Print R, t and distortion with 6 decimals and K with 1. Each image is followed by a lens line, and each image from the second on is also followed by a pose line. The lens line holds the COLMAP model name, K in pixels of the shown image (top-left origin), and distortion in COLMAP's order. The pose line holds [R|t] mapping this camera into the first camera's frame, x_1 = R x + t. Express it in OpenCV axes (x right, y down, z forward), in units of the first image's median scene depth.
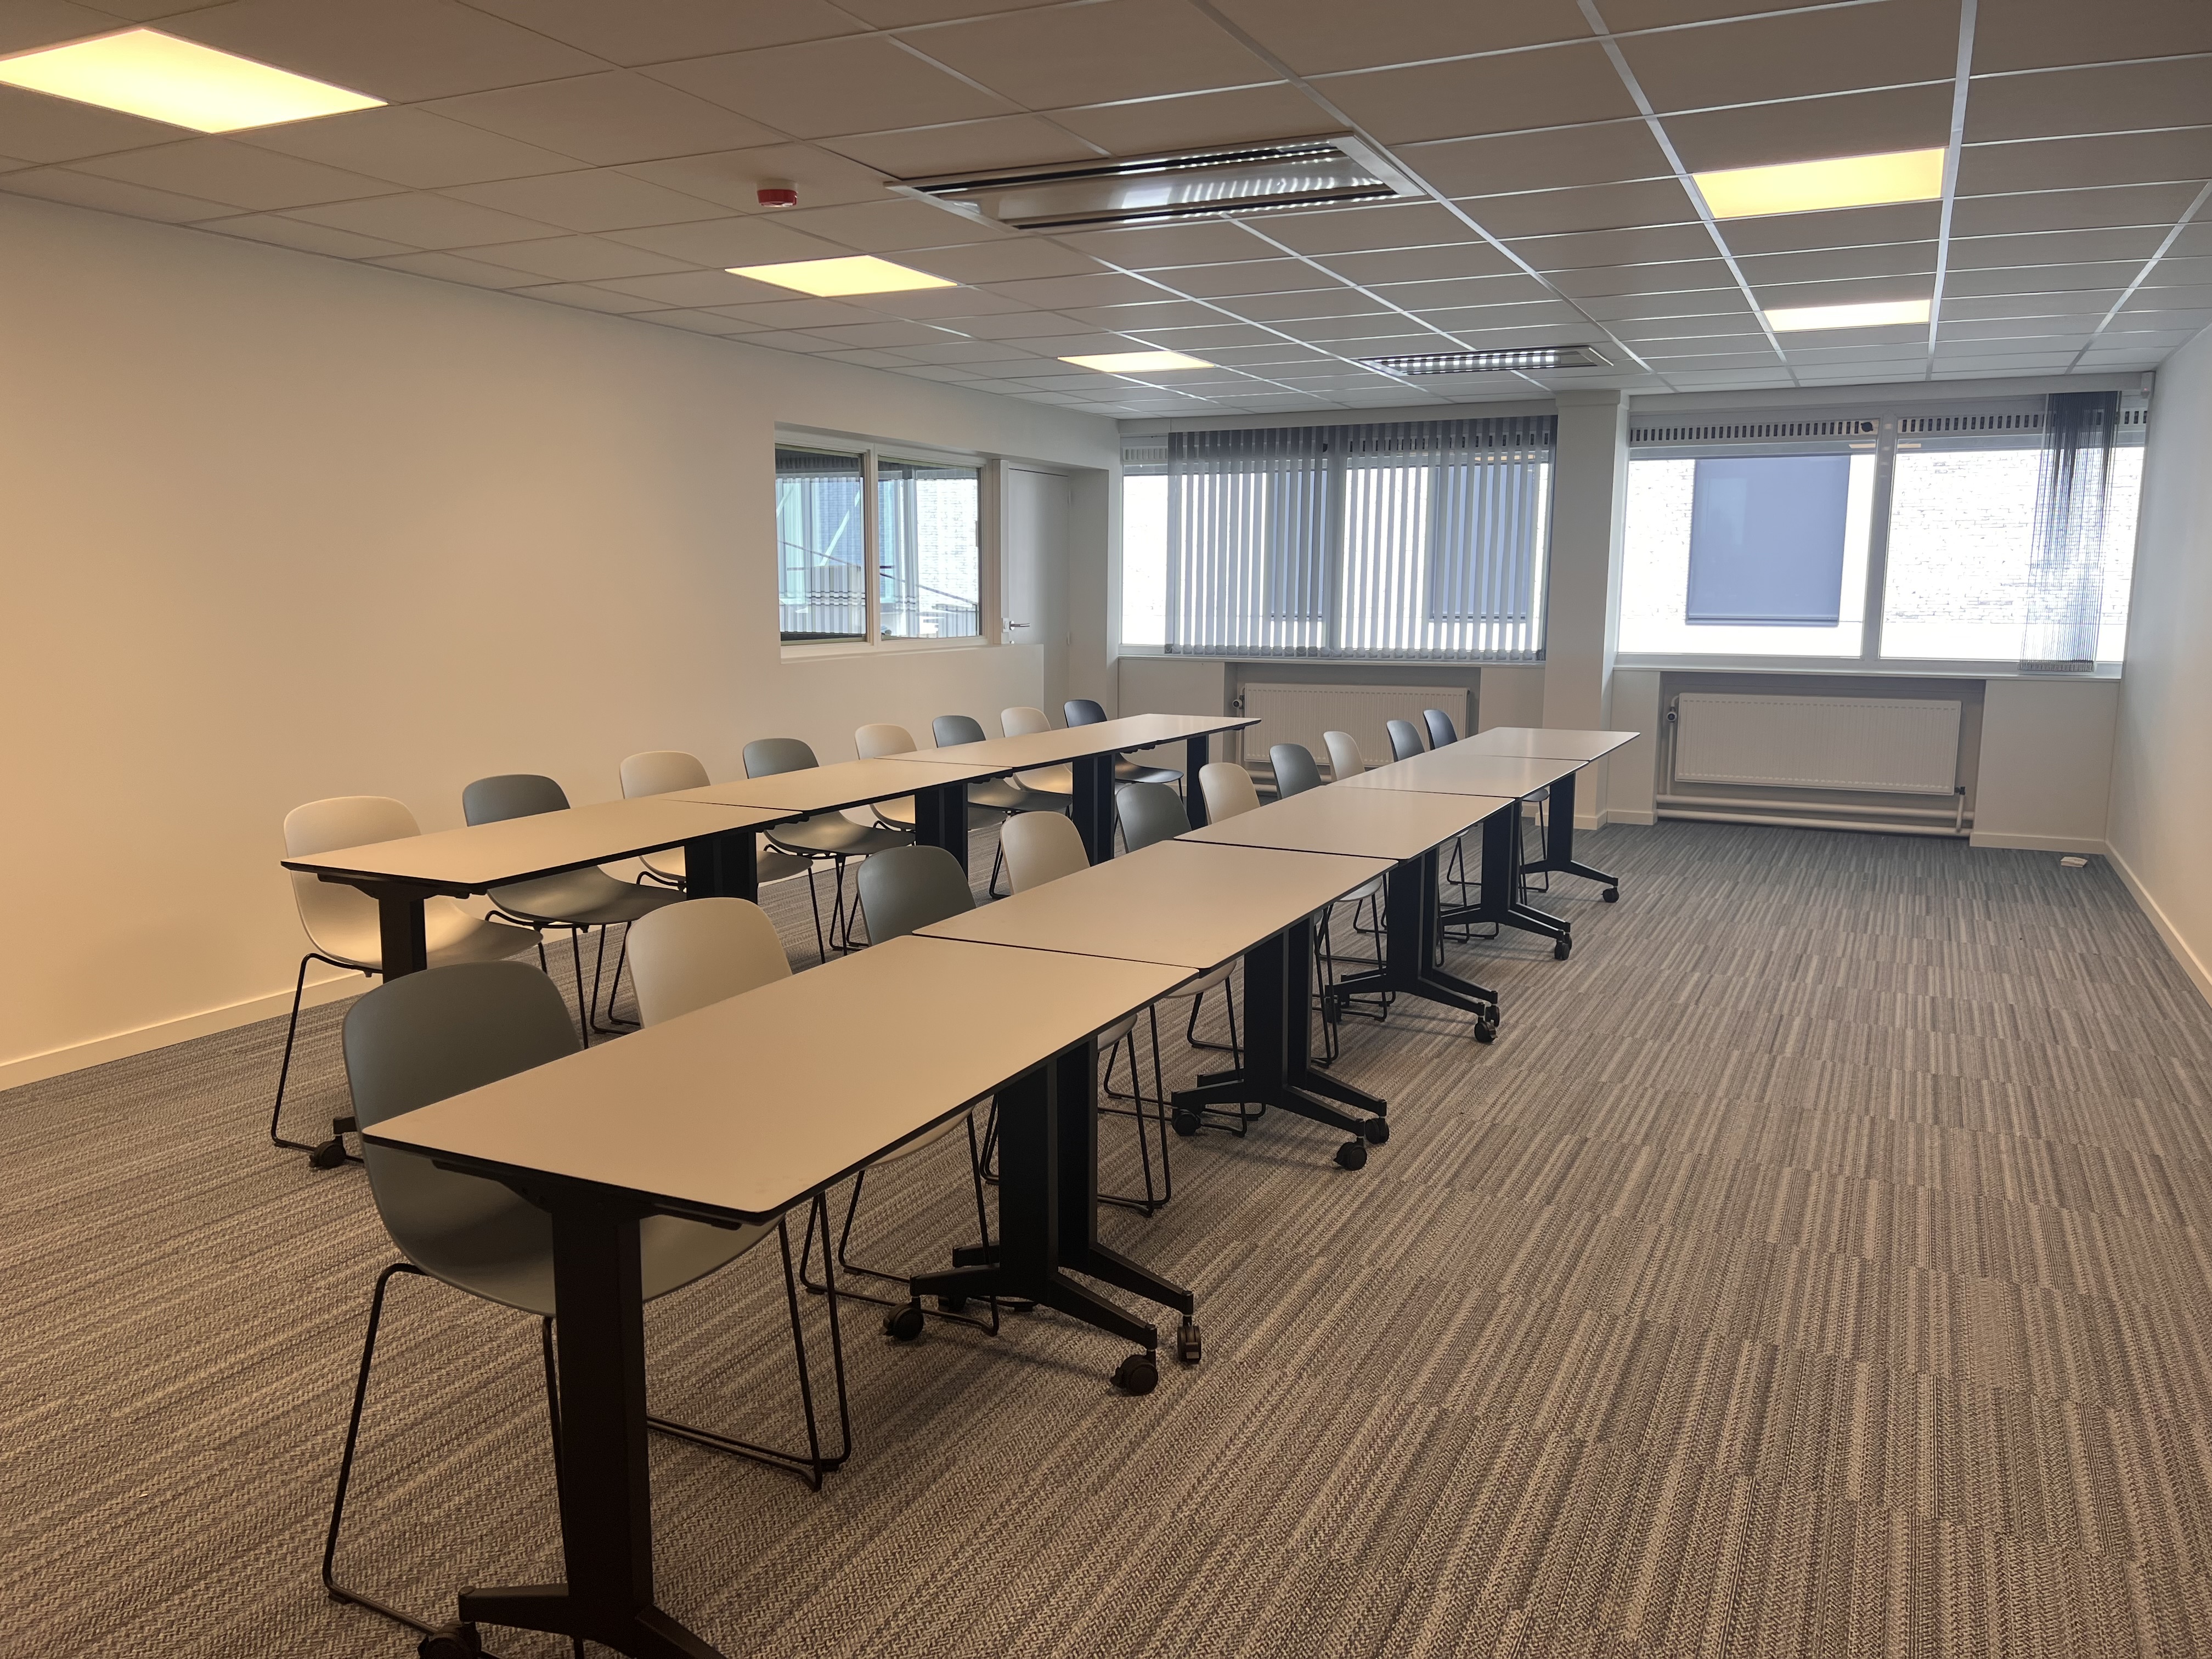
lens RADIAL K [[1653.2, 0, 1102.1], [0, 1653.2, 831.9], [0, 0, 1]] dist [0.023566, -0.002007]
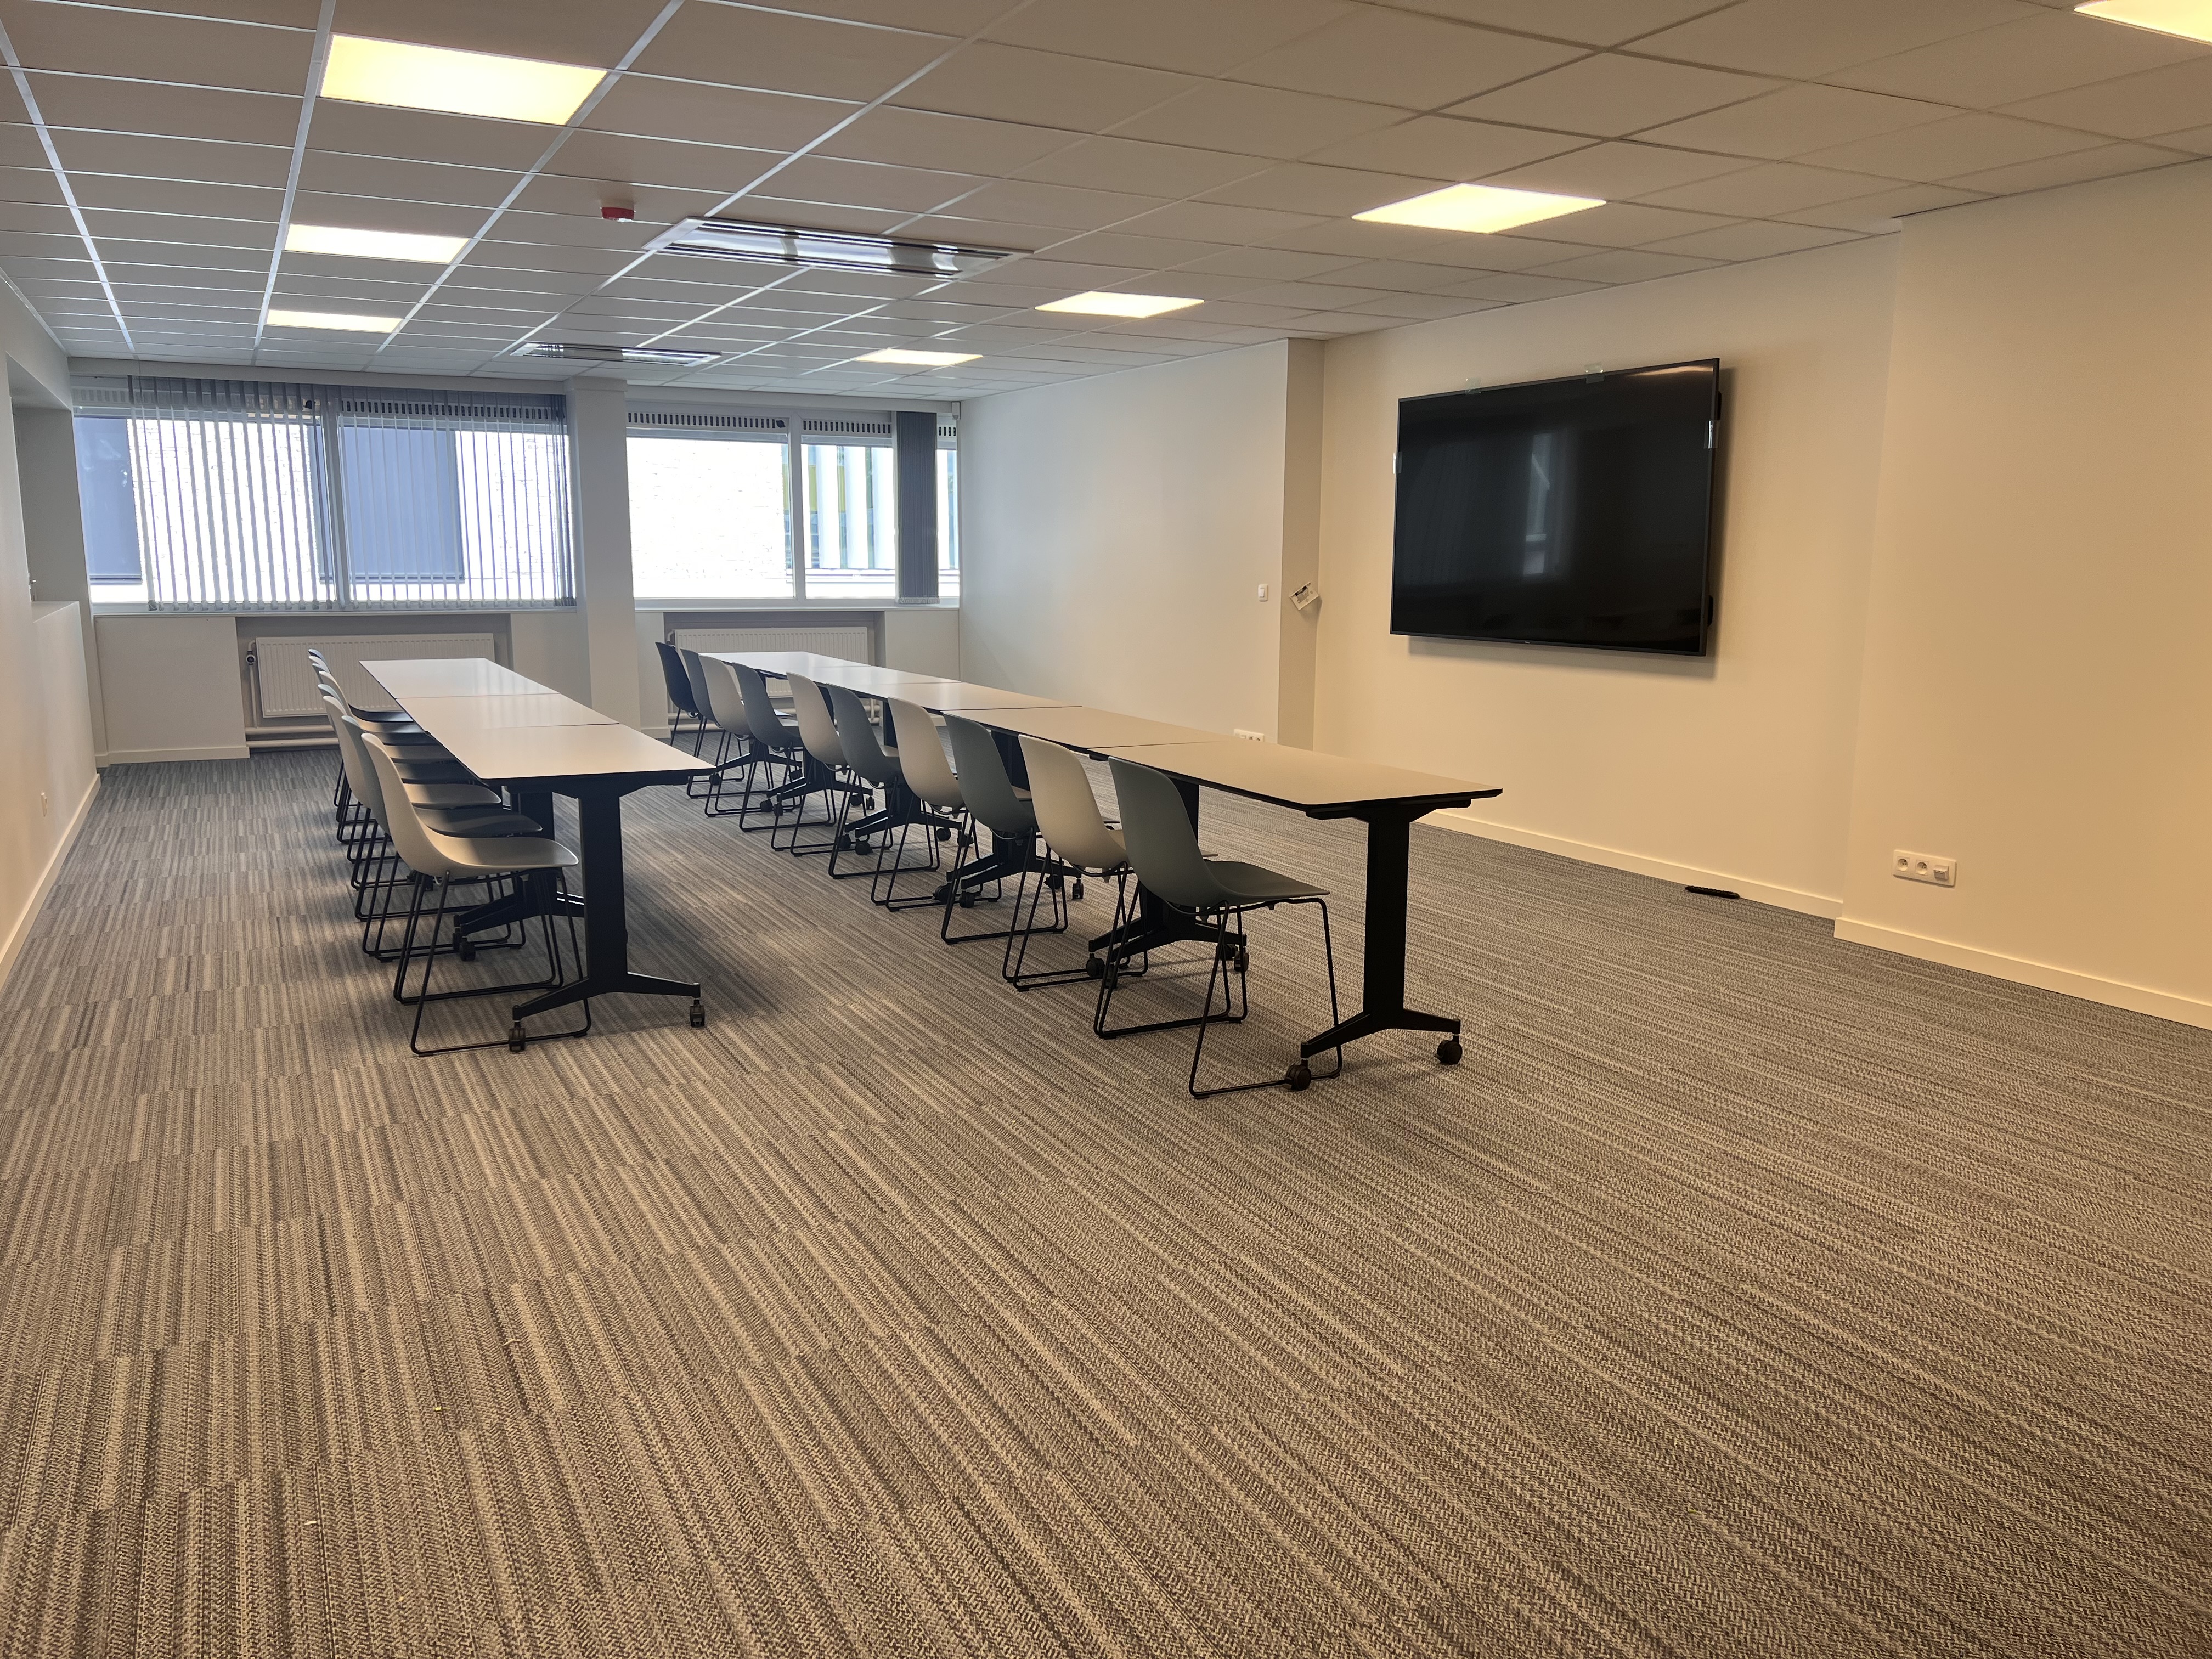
lens RADIAL K [[1653.2, 0, 1112.3], [0, 1653.2, 829.0], [0, 0, 1]] dist [0.023566, -0.002007]
pose [[0.588950, -0.133521, 0.797064, -0.479818], [0.119976, 0.989774, 0.077153, 0.007903], [-0.799215, 0.050189, 0.598946, 0.005270]]
